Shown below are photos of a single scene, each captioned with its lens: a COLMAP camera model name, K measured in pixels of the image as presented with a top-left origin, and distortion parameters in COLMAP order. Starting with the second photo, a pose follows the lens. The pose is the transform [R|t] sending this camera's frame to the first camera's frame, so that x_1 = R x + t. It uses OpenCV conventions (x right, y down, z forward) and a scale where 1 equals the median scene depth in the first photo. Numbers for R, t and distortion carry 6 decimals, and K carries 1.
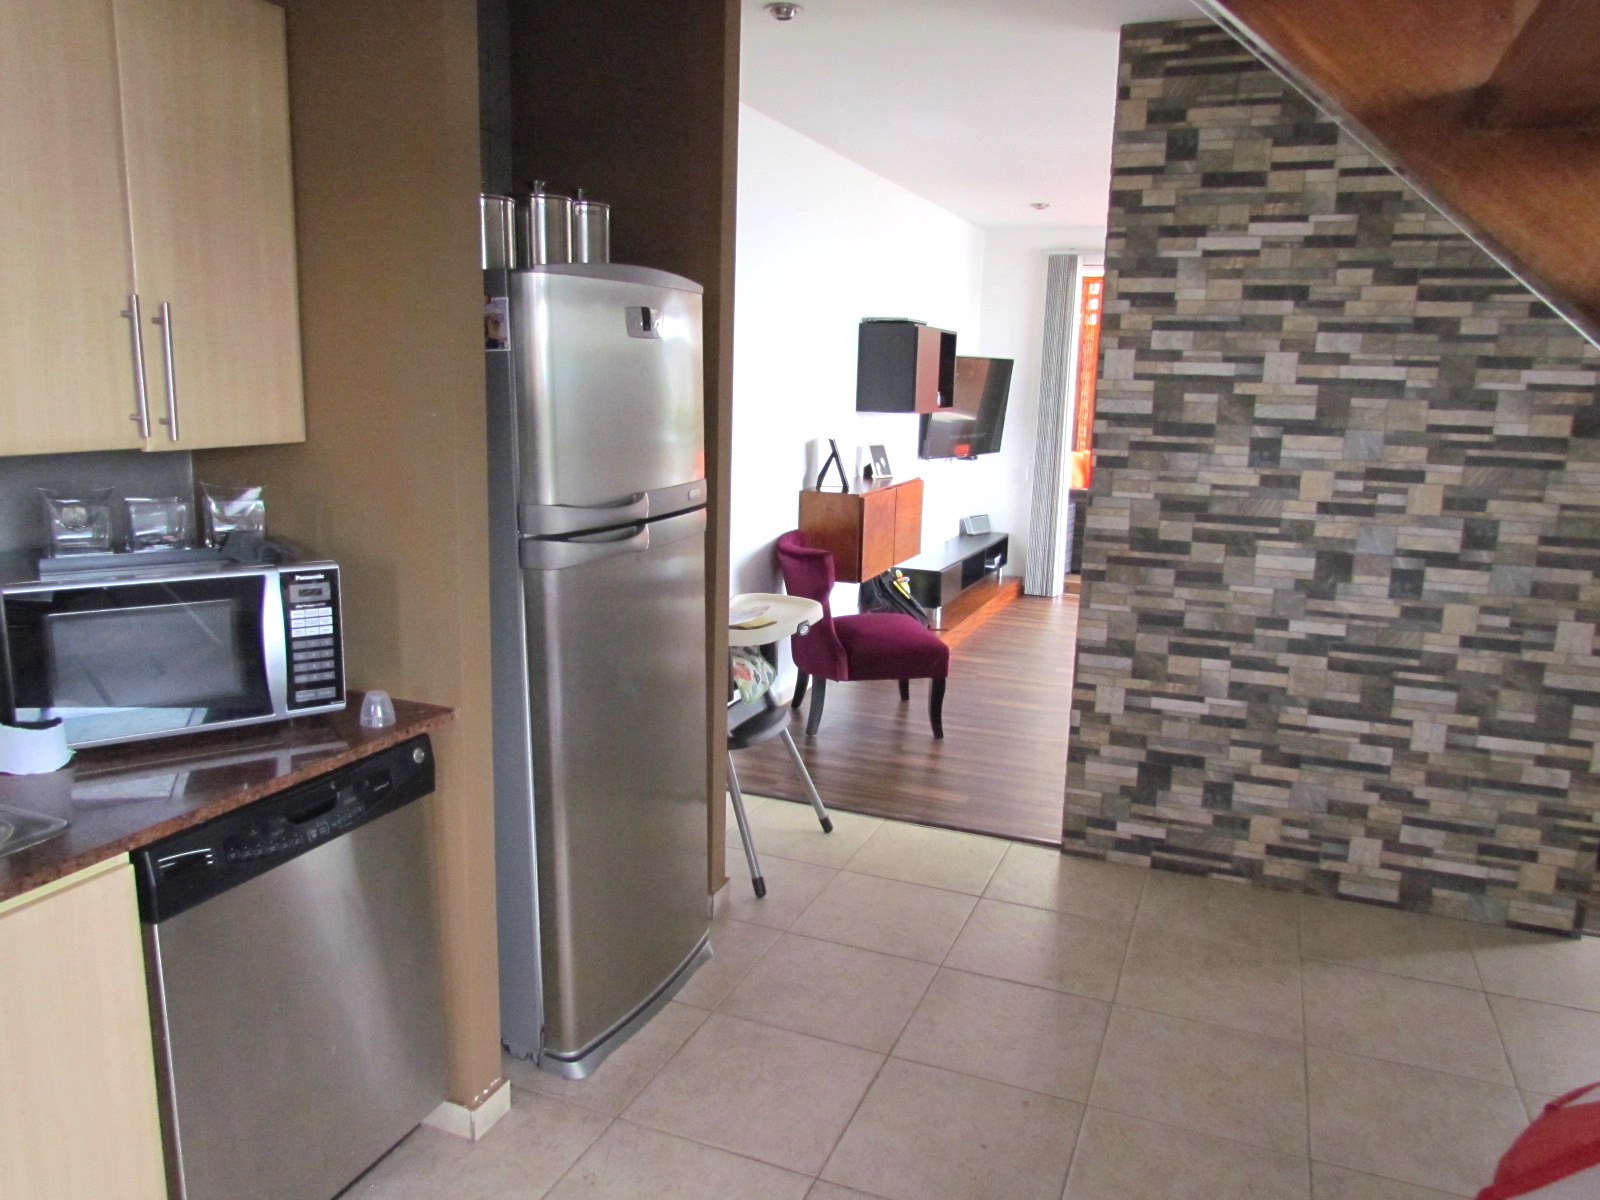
lens RADIAL K [[1135.5, 0, 805.6], [0, 1135.5, 603.6], [0, 0, 1]] dist [-0.029269, -0.008766]
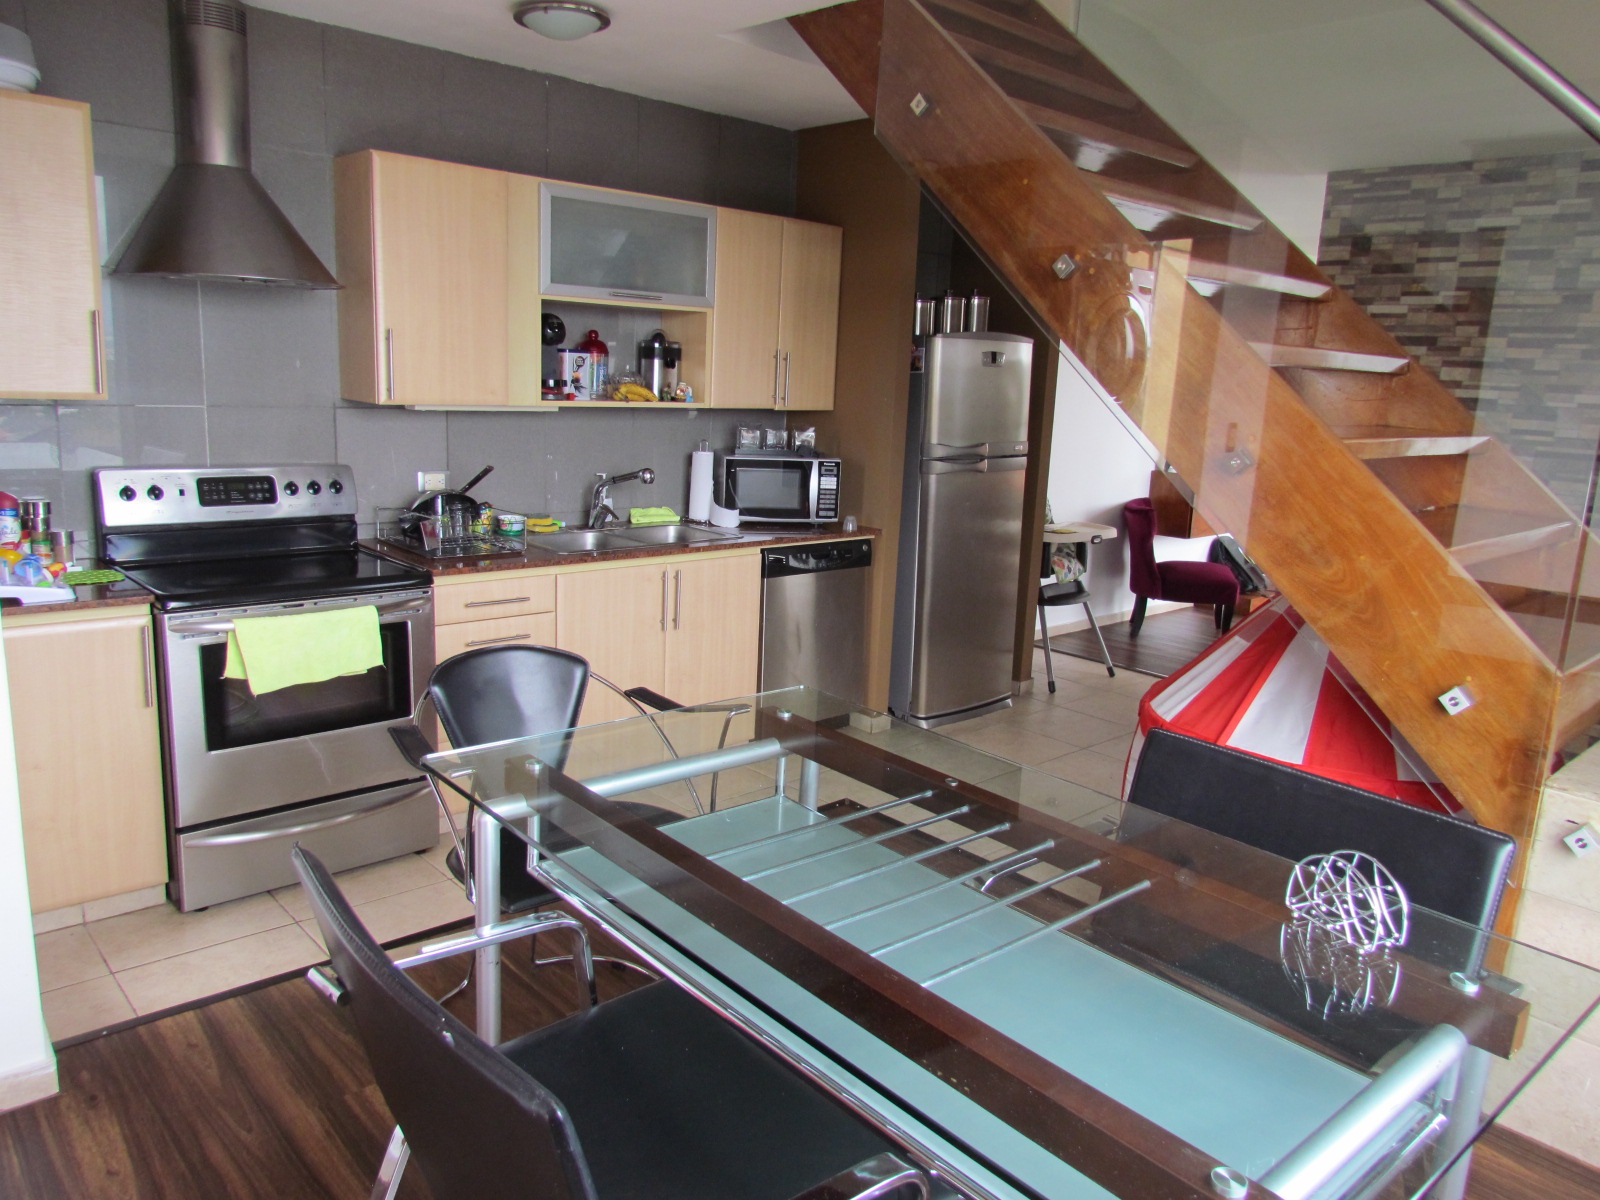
lens RADIAL K [[1135.5, 0, 805.6], [0, 1135.5, 603.6], [0, 0, 1]] dist [-0.029269, -0.008766]
pose [[0.907398, 0.098061, -0.408673, 0.337808], [-0.101159, 0.994771, 0.014087, 0.153149], [0.407917, 0.028558, 0.912572, -0.774950]]
